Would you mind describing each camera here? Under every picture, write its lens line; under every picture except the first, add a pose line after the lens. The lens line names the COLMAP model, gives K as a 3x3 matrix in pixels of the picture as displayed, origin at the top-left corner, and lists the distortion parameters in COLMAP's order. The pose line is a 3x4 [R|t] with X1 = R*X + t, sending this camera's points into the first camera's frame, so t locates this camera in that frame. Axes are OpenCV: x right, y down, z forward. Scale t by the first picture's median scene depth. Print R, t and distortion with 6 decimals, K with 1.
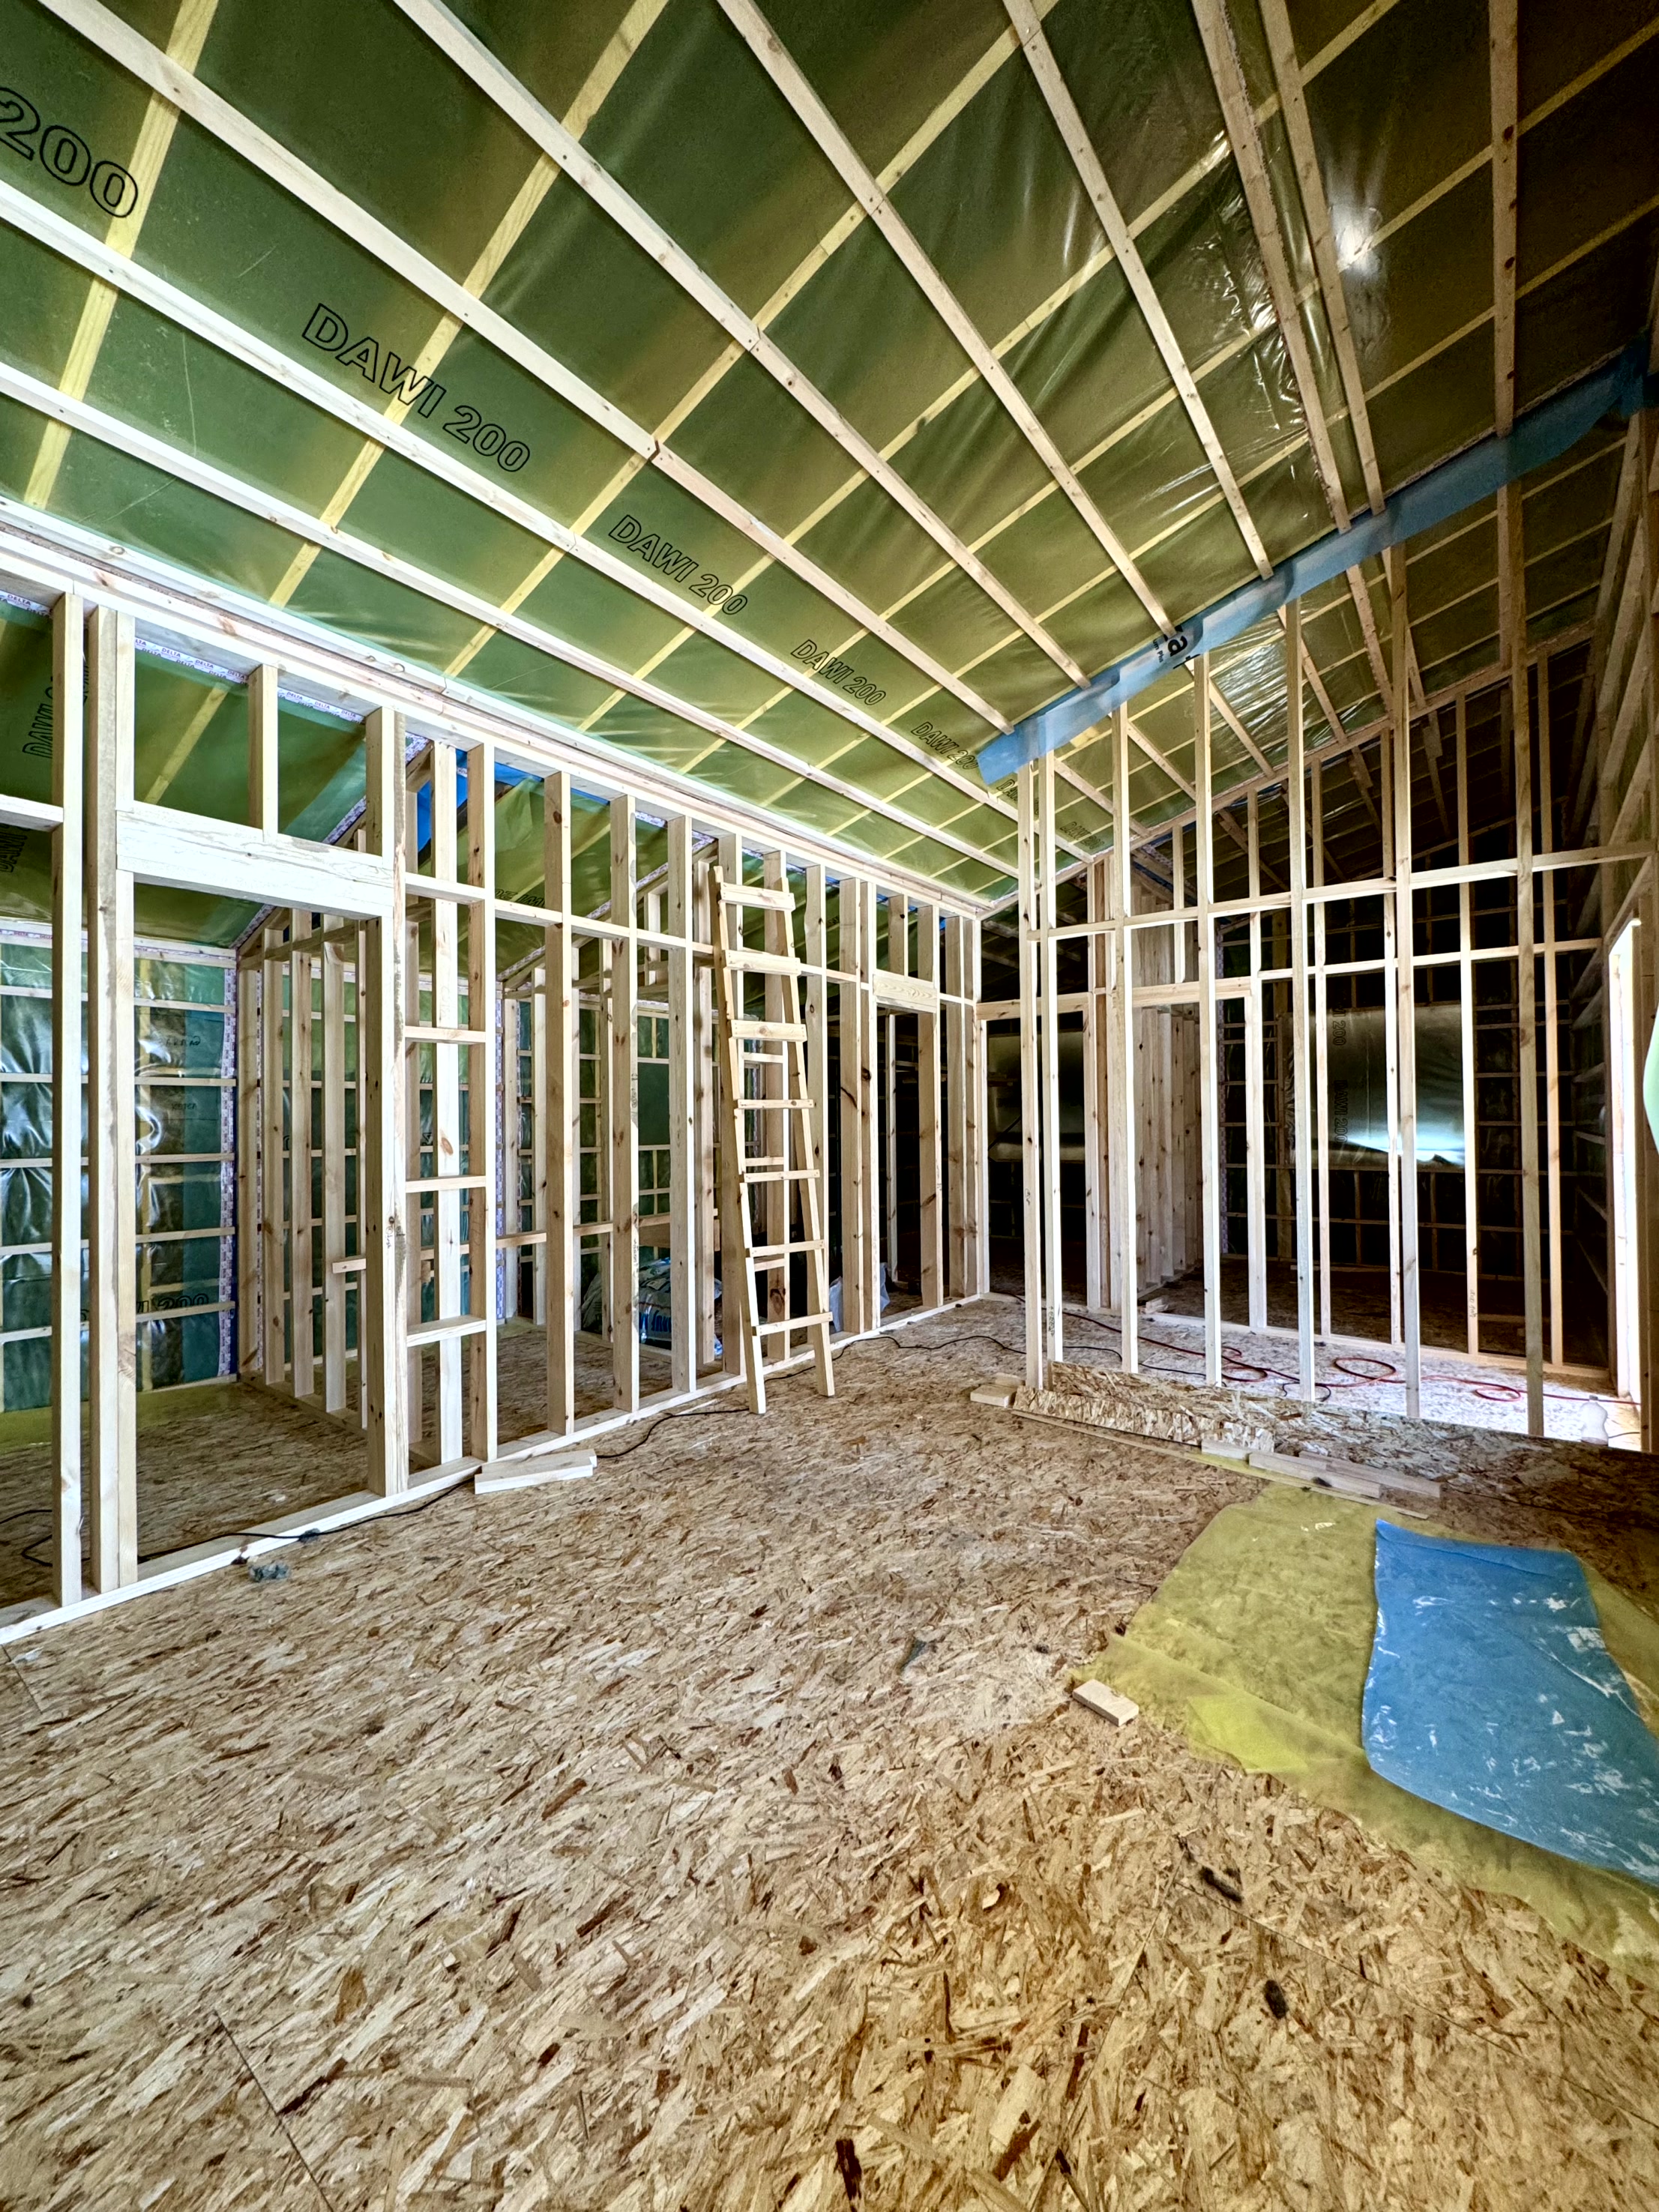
lens RADIAL K [[867.1, 0, 829.4], [0, 867.1, 1115.3], [0, 0, 1]] dist [-0.005528, -0.000472]
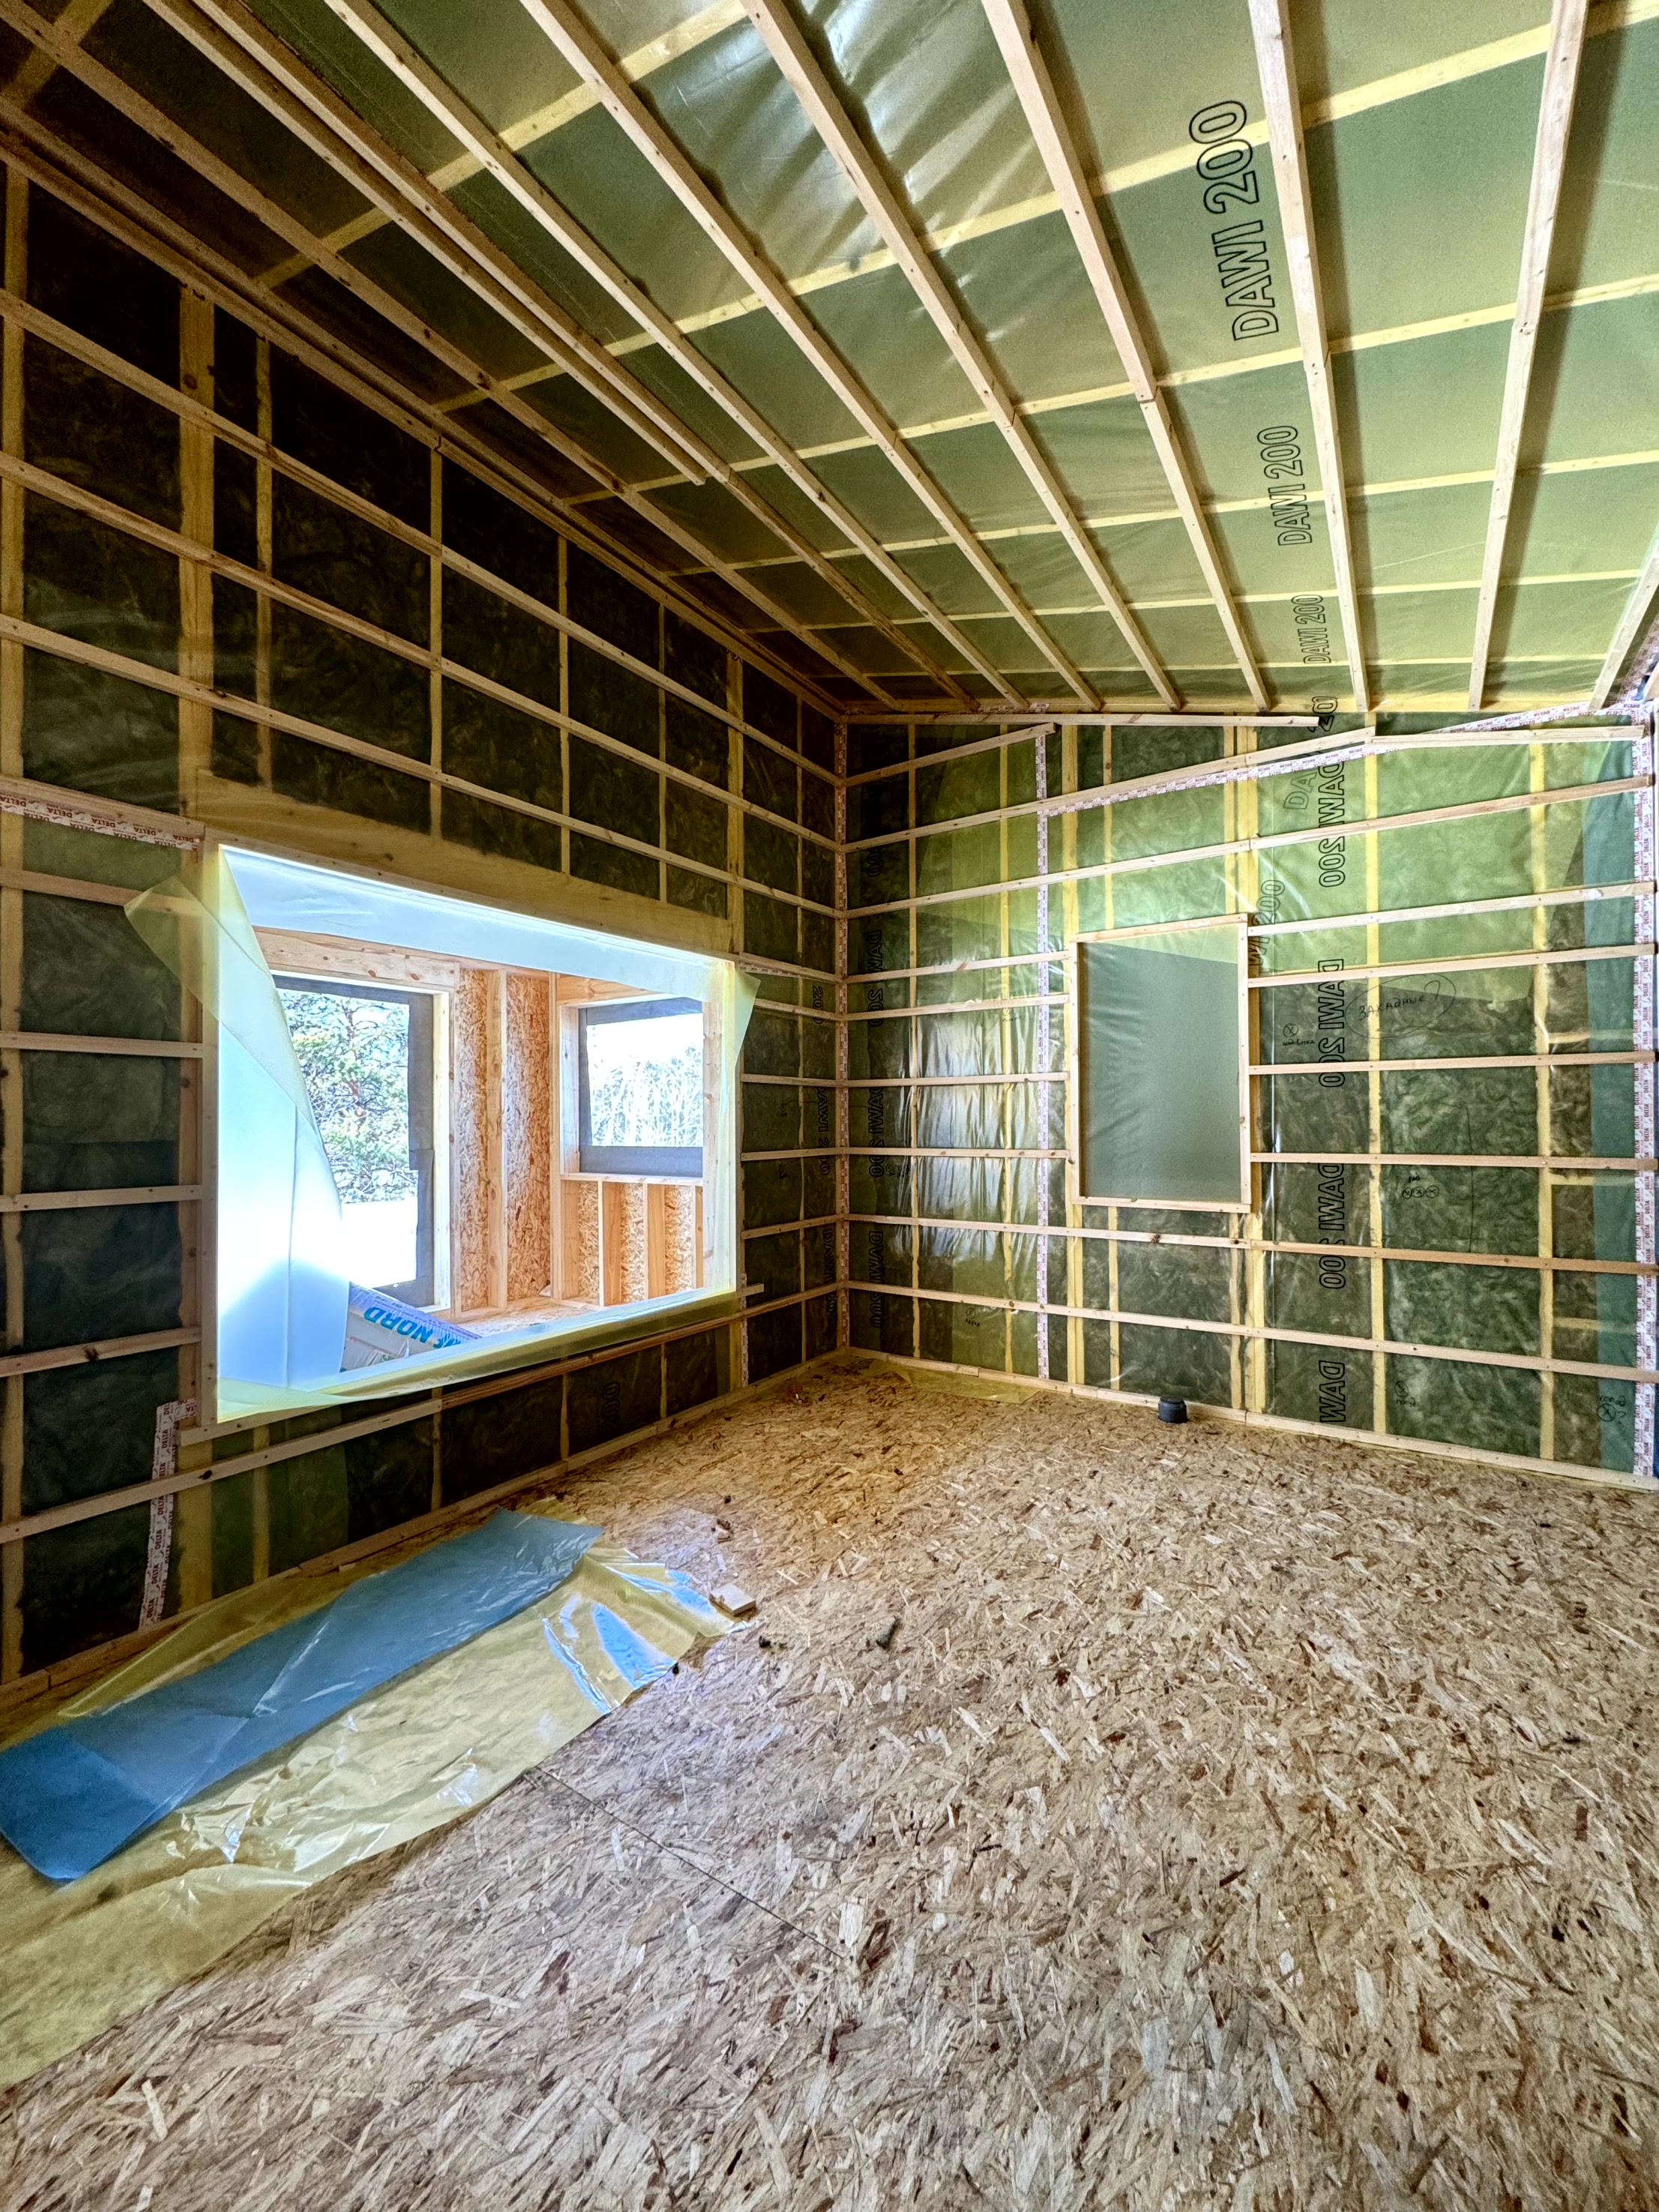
lens RADIAL K [[867.1, 0, 831.1], [0, 867.1, 1107.0], [0, 0, 1]] dist [-0.005528, -0.000472]
pose [[-0.997474, 0.018250, -0.068651, 0.259167], [0.019734, 0.999584, -0.021009, -0.001827], [0.068239, -0.022311, -0.997419, 2.370314]]
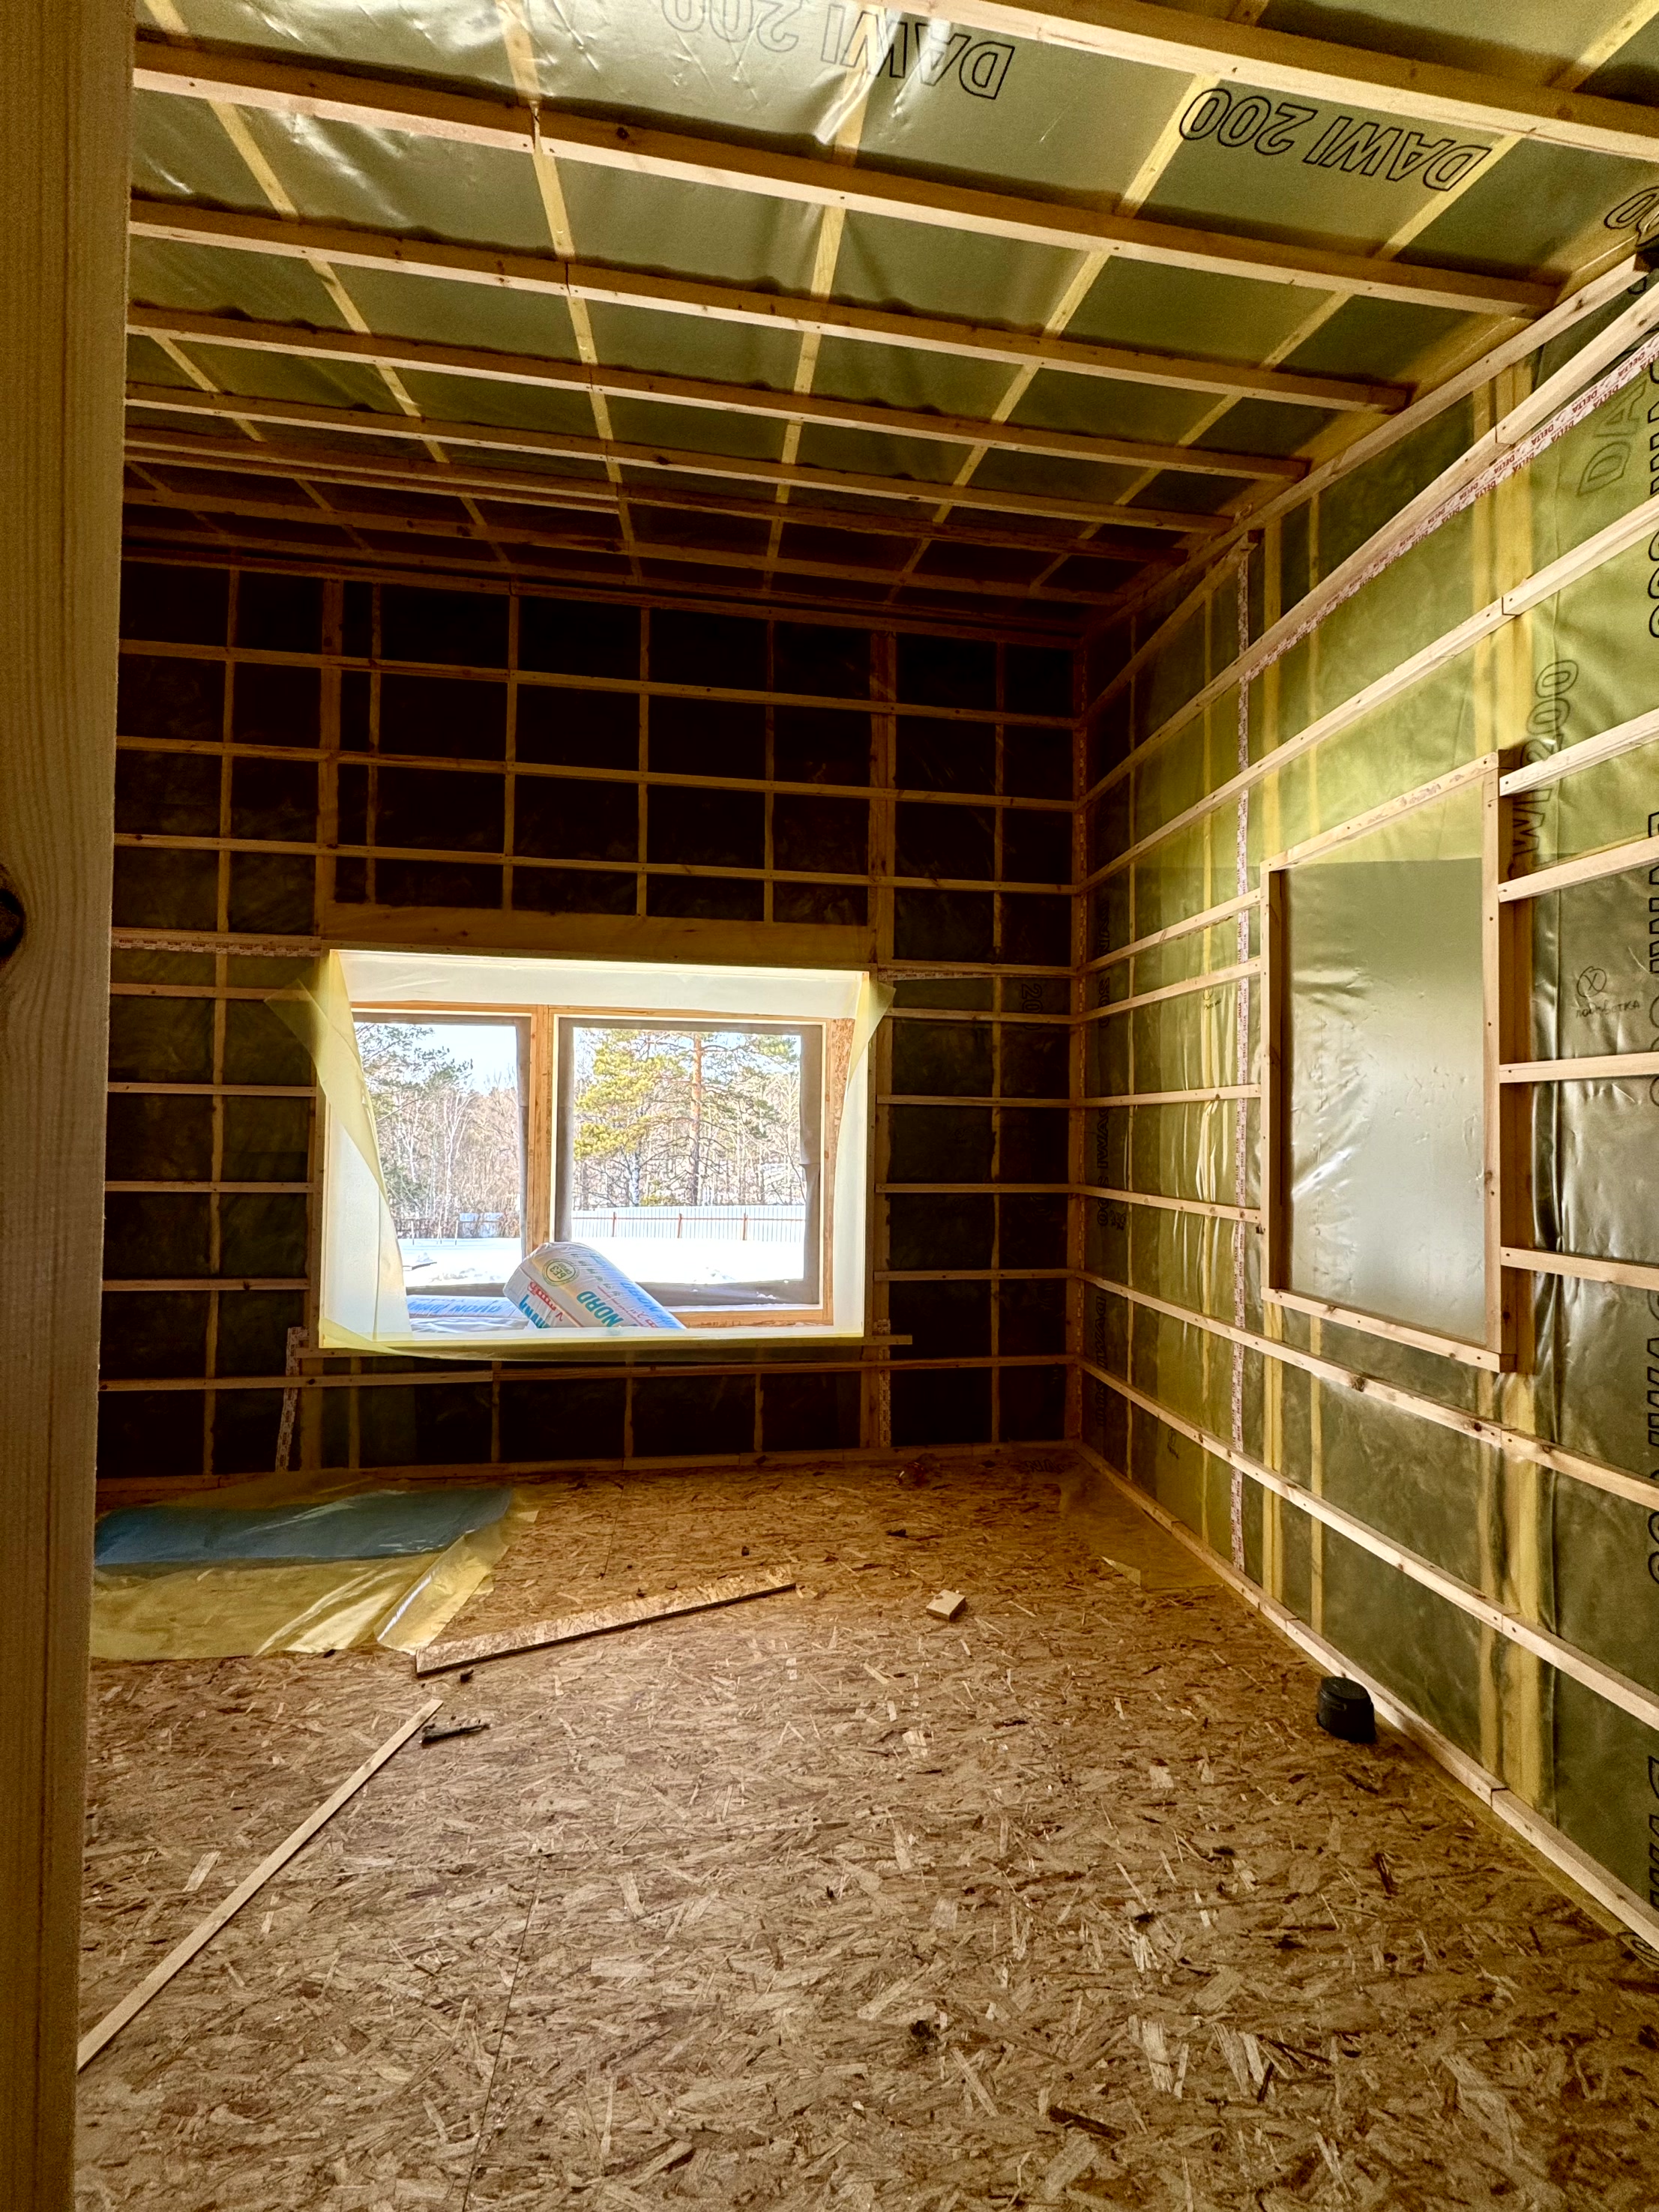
lens RADIAL K [[867.1, 0, 836.7], [0, 867.1, 1110.0], [0, 0, 1]] dist [-0.005528, -0.000472]
pose [[-0.723294, 0.020597, 0.690233, -1.004884], [-0.008024, 0.999237, -0.038226, -0.028418], [-0.690493, -0.033187, -0.722577, 1.621140]]
